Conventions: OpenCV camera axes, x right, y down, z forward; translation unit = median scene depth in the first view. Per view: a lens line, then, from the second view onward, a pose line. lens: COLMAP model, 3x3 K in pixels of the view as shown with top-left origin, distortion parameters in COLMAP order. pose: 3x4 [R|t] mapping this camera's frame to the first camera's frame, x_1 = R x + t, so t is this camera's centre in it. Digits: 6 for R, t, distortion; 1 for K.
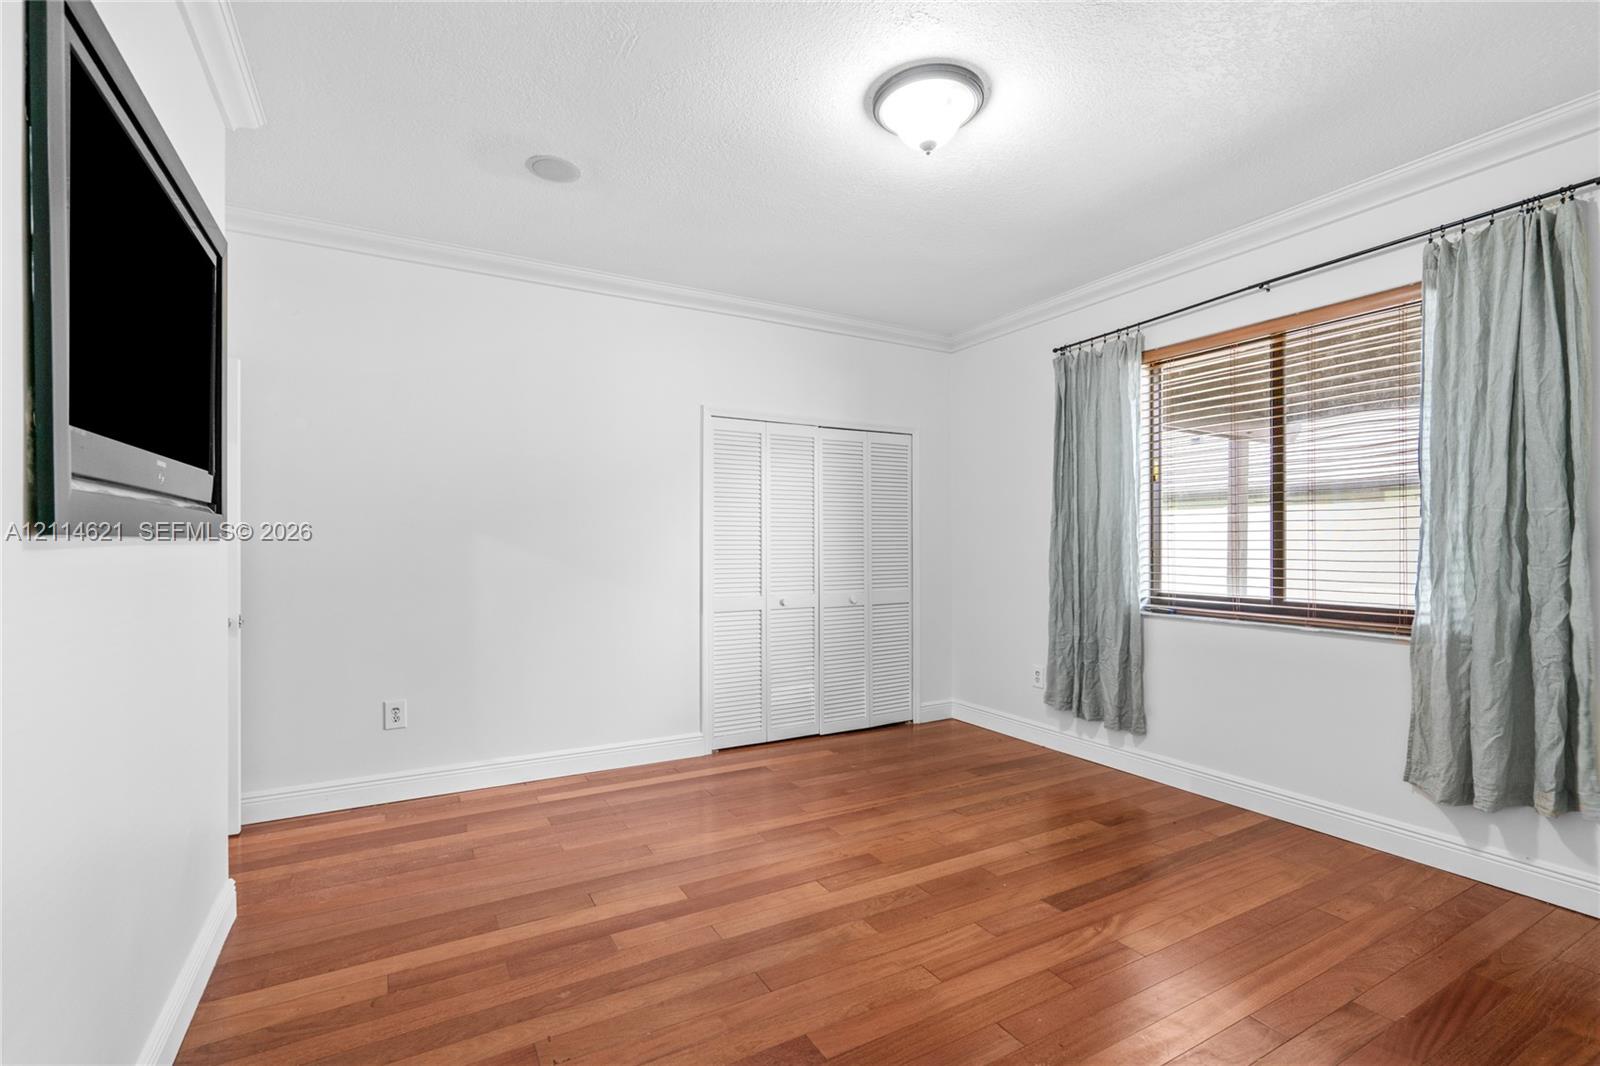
lens RADIAL K [[731.3, 0, 809.3], [0, 731.3, 547.5], [0, 0, 1]] dist [-0.005155, 0.001616]
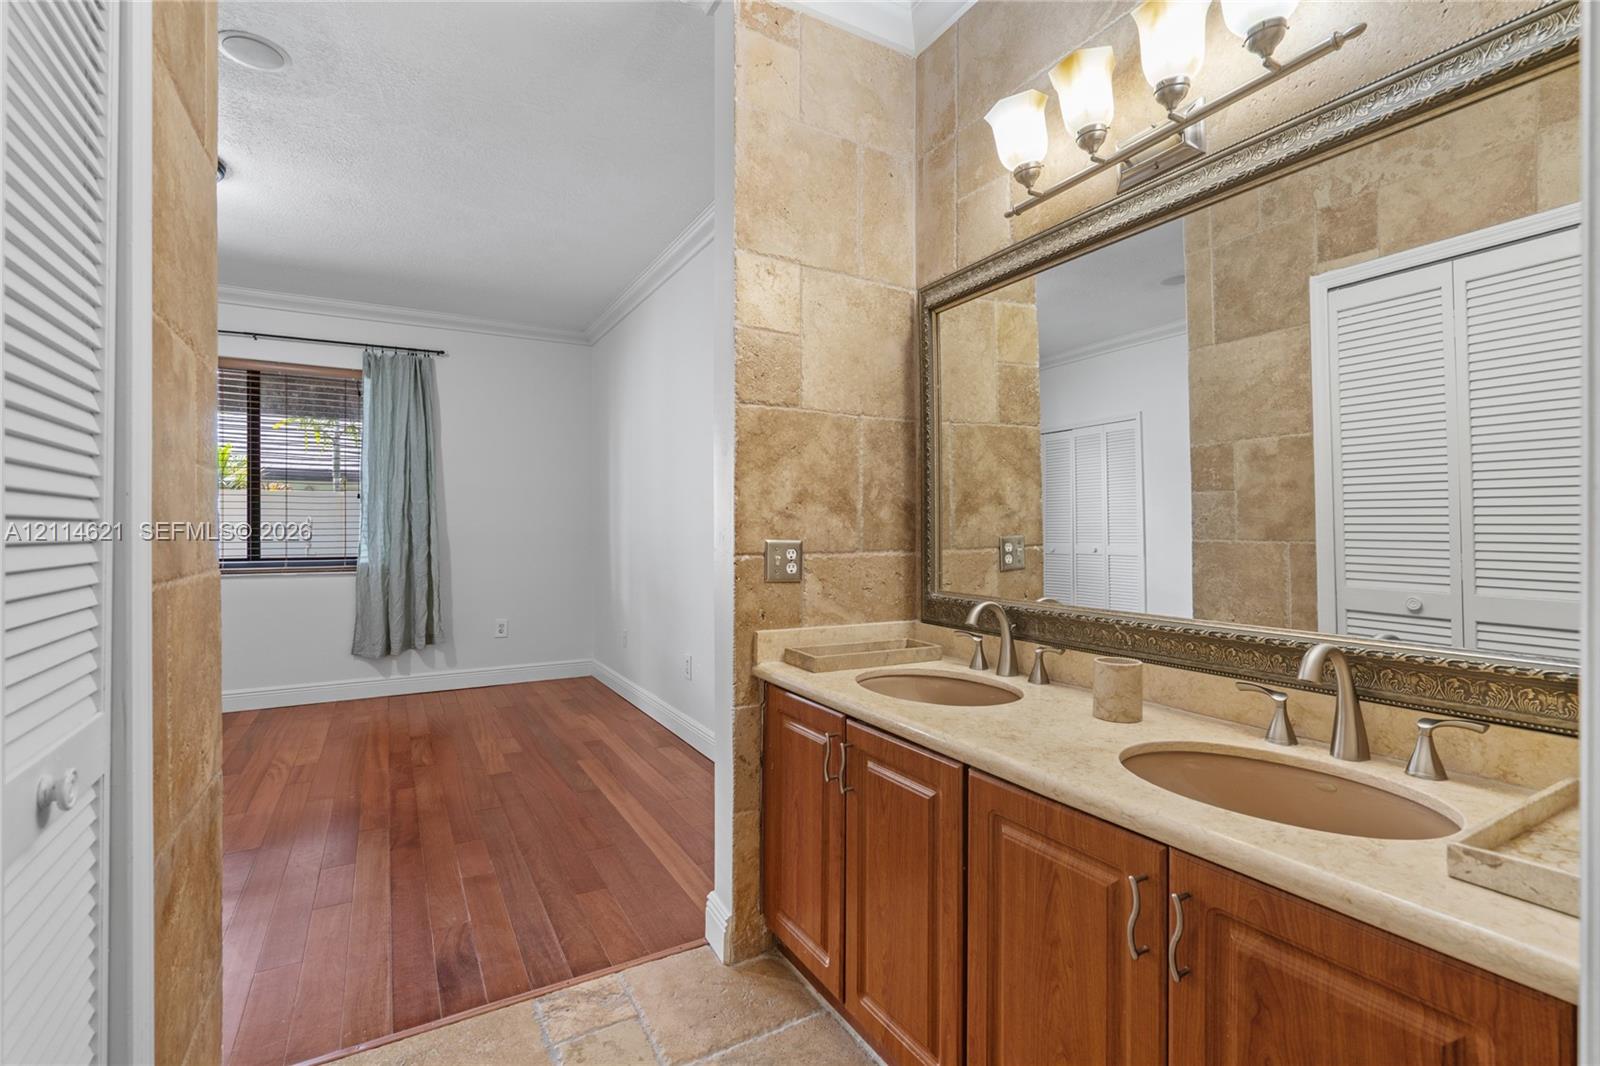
lens RADIAL K [[731.3, 0, 807.0], [0, 731.3, 527.9], [0, 0, 1]] dist [-0.005155, 0.001616]
pose [[0.004729, -0.000579, 0.999989, -0.794335], [0.007050, 0.999975, 0.000545, 0.022090], [-0.999964, 0.007048, 0.004733, -0.081772]]
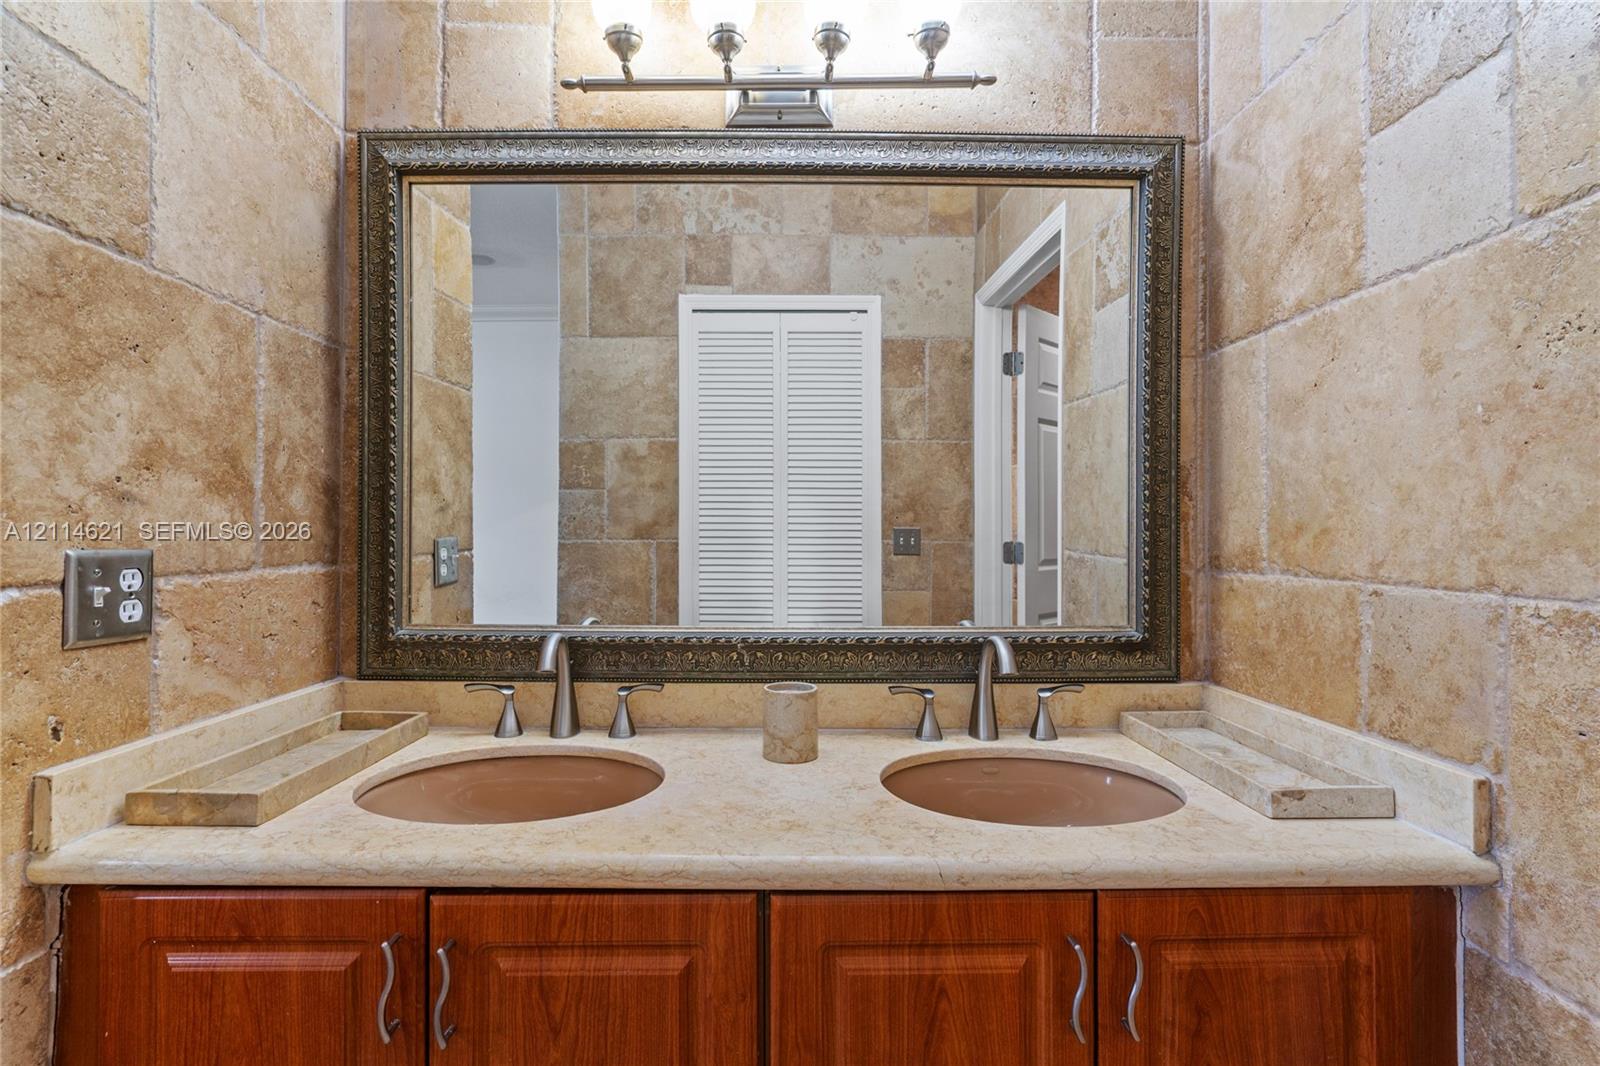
lens RADIAL K [[731.3, 0, 784.5], [0, 731.3, 527.3], [0, 0, 1]] dist [-0.005155, 0.001616]
pose [[-0.867796, -0.002485, 0.496915, -0.569306], [-0.001438, 0.999996, 0.002489, 0.023070], [-0.496919, 0.001445, -0.867796, 0.032917]]
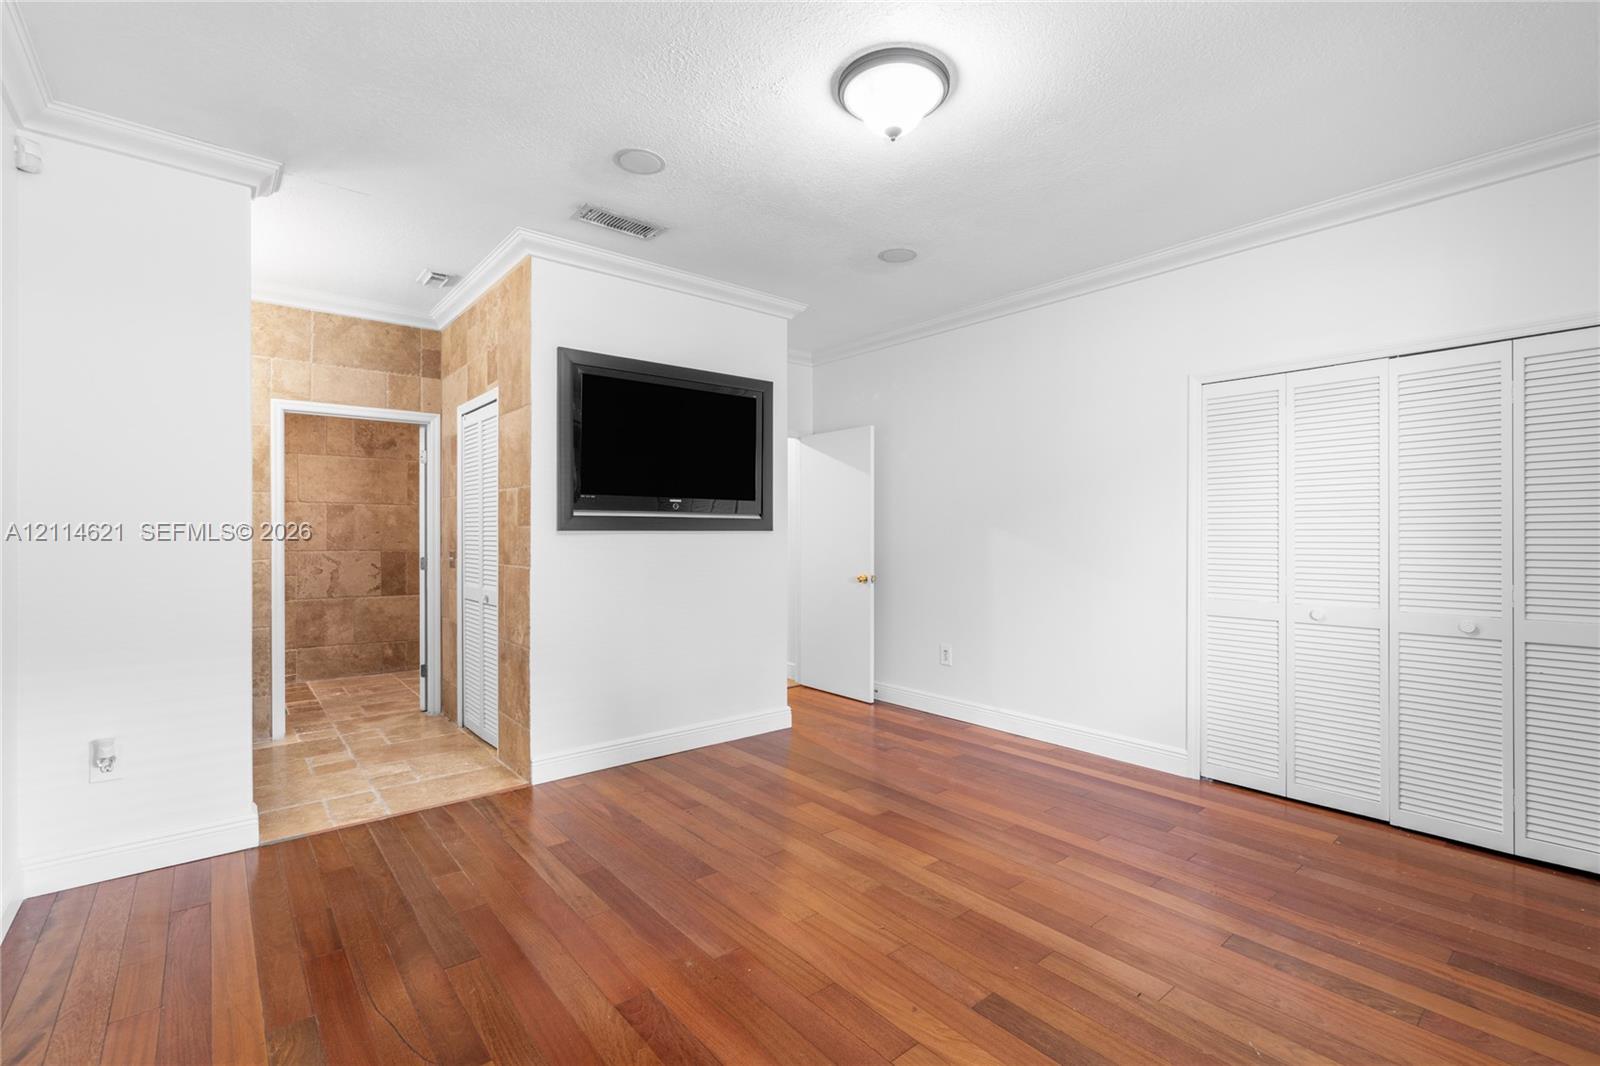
lens RADIAL K [[731.3, 0, 809.6], [0, 731.3, 535.0], [0, 0, 1]] dist [-0.005155, 0.001616]
pose [[0.162414, 0.000608, -0.986723, 0.800636], [-0.005678, 0.999984, -0.000318, -0.001669], [0.986706, 0.005655, 0.162415, 0.518490]]
